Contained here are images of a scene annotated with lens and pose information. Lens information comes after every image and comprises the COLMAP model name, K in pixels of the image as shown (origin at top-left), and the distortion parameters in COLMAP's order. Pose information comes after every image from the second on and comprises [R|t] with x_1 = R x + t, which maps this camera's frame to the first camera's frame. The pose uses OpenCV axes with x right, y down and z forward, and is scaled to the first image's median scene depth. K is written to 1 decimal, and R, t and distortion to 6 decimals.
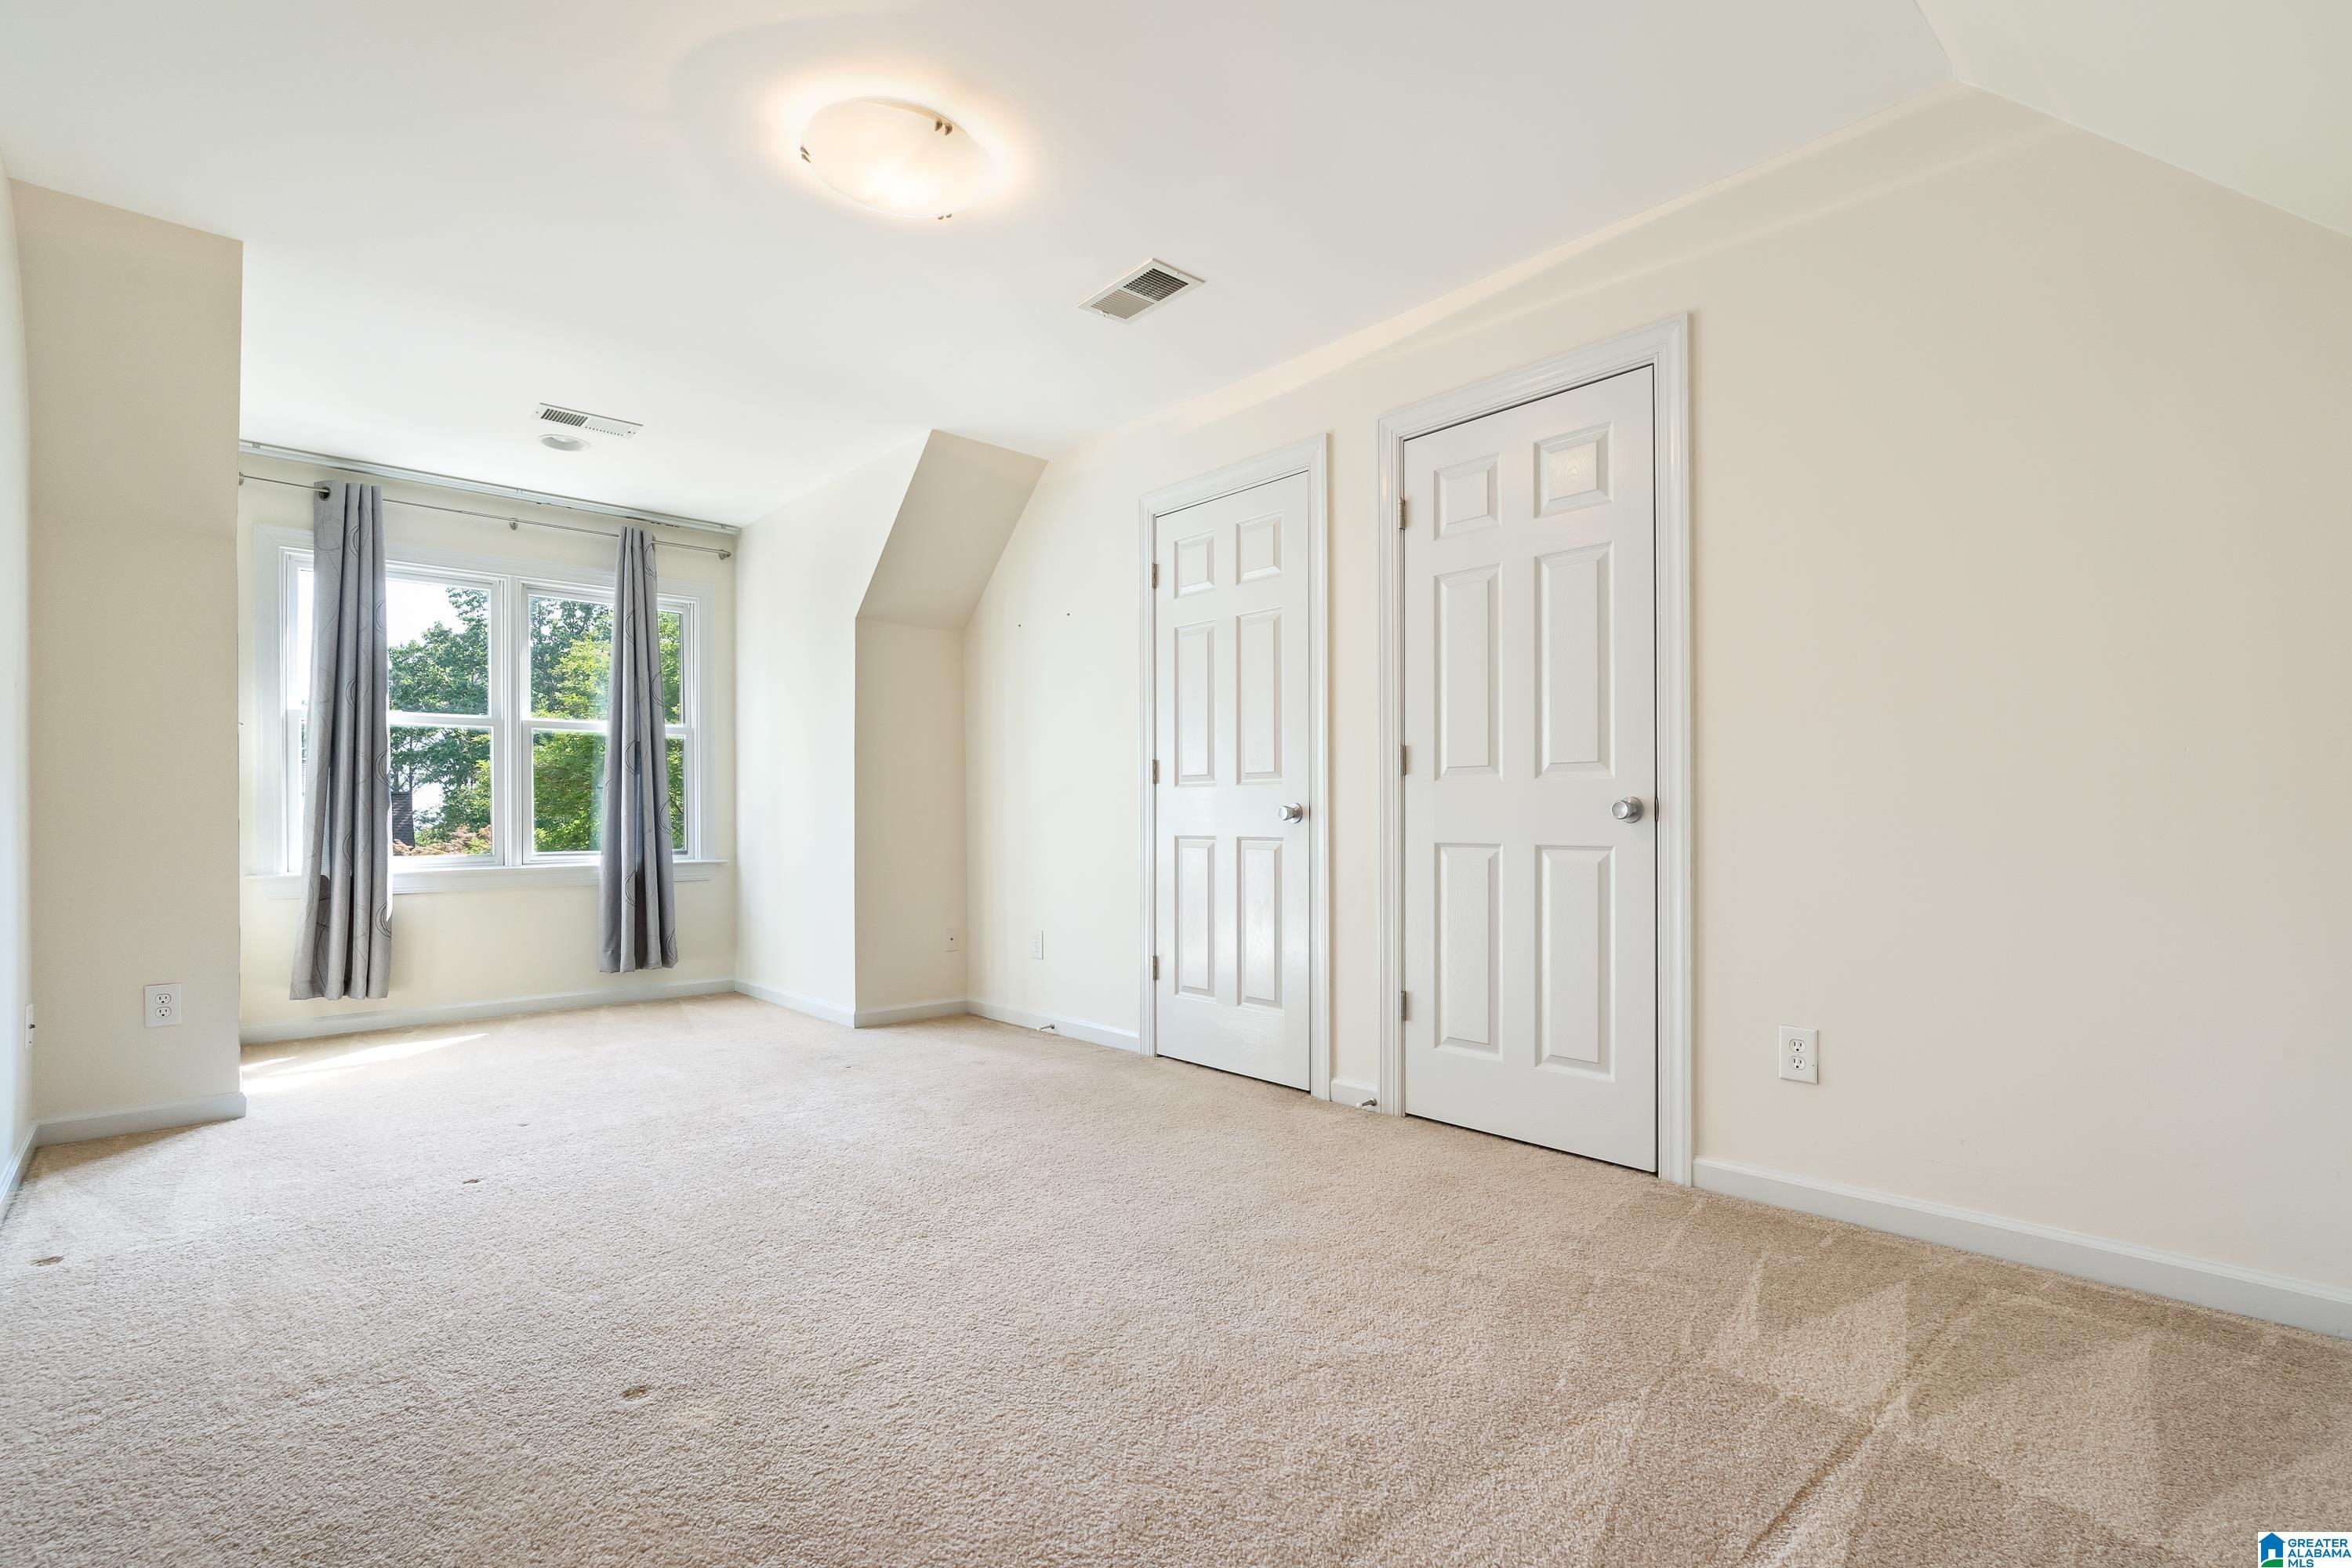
lens RADIAL K [[1069.8, 0, 1205.6], [0, 1069.8, 813.5], [0, 0, 1]] dist [-0.003671, 0.000034]
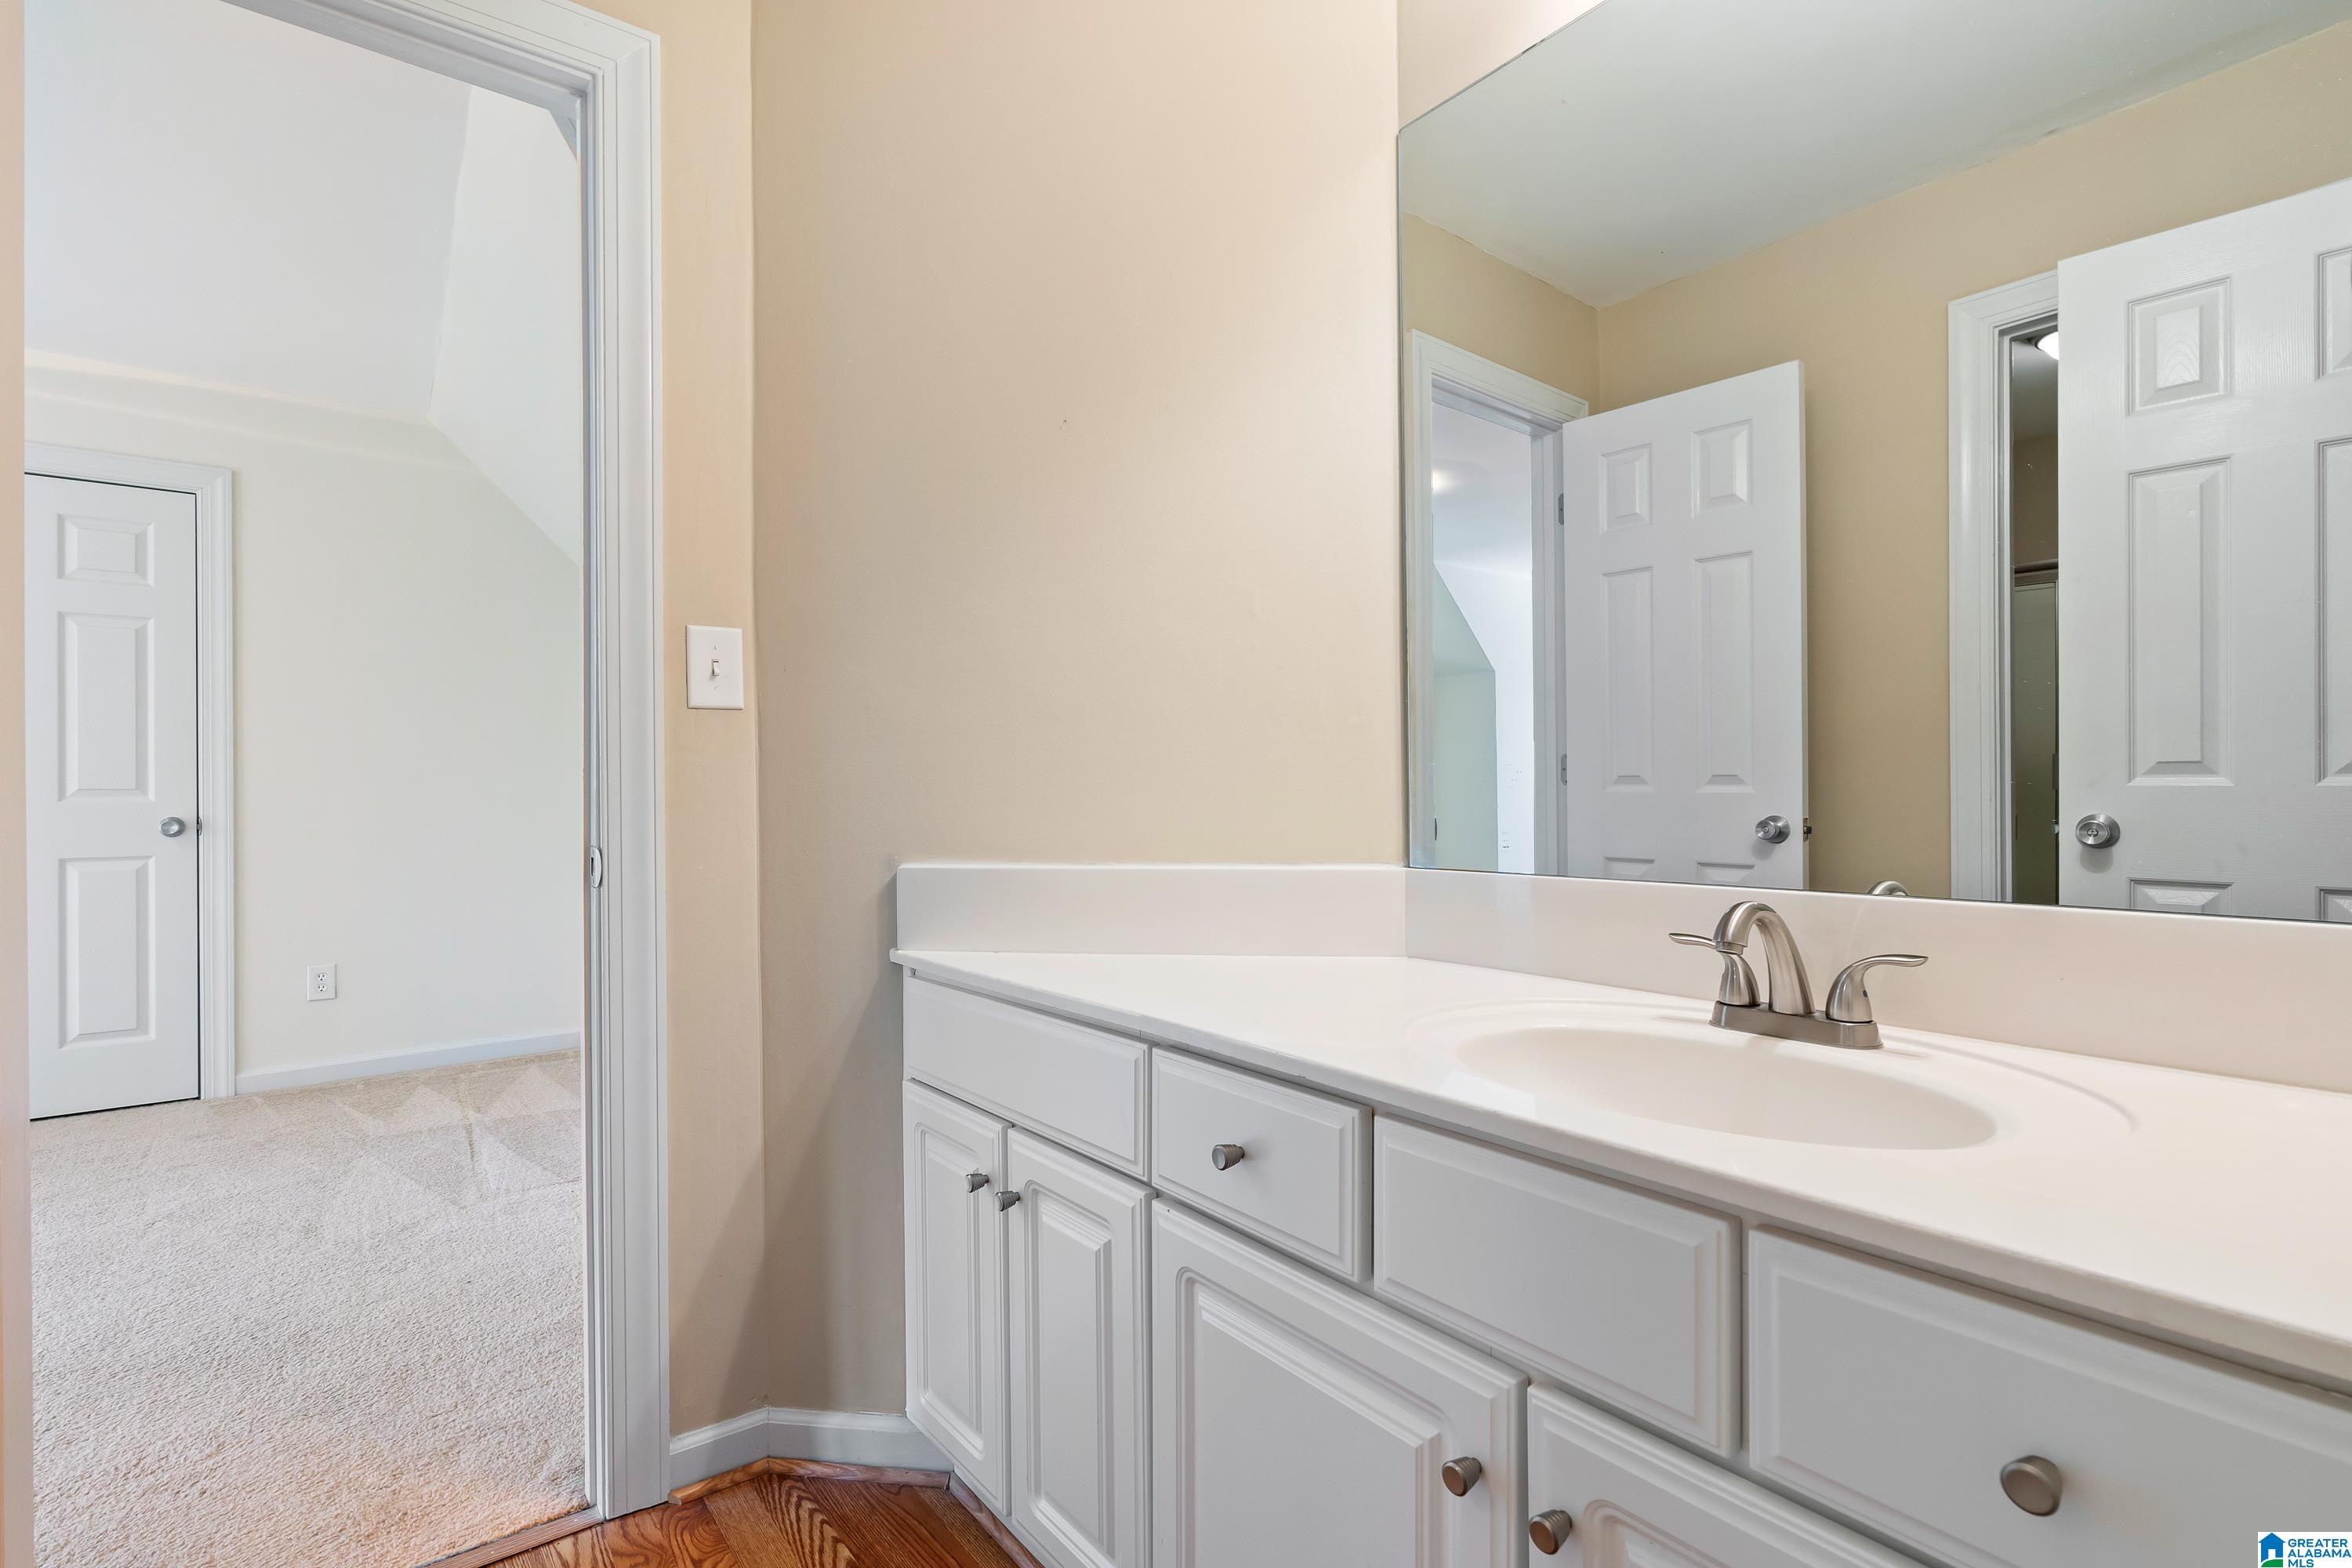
lens RADIAL K [[1069.8, 0, 1172.0], [0, 1069.8, 788.3], [0, 0, 1]] dist [-0.003671, 0.000034]
pose [[0.094955, 0.001890, 0.995480, -0.769581], [-0.005786, 0.999982, -0.001346, -0.055316], [-0.995465, -0.005632, 0.094964, -0.334973]]
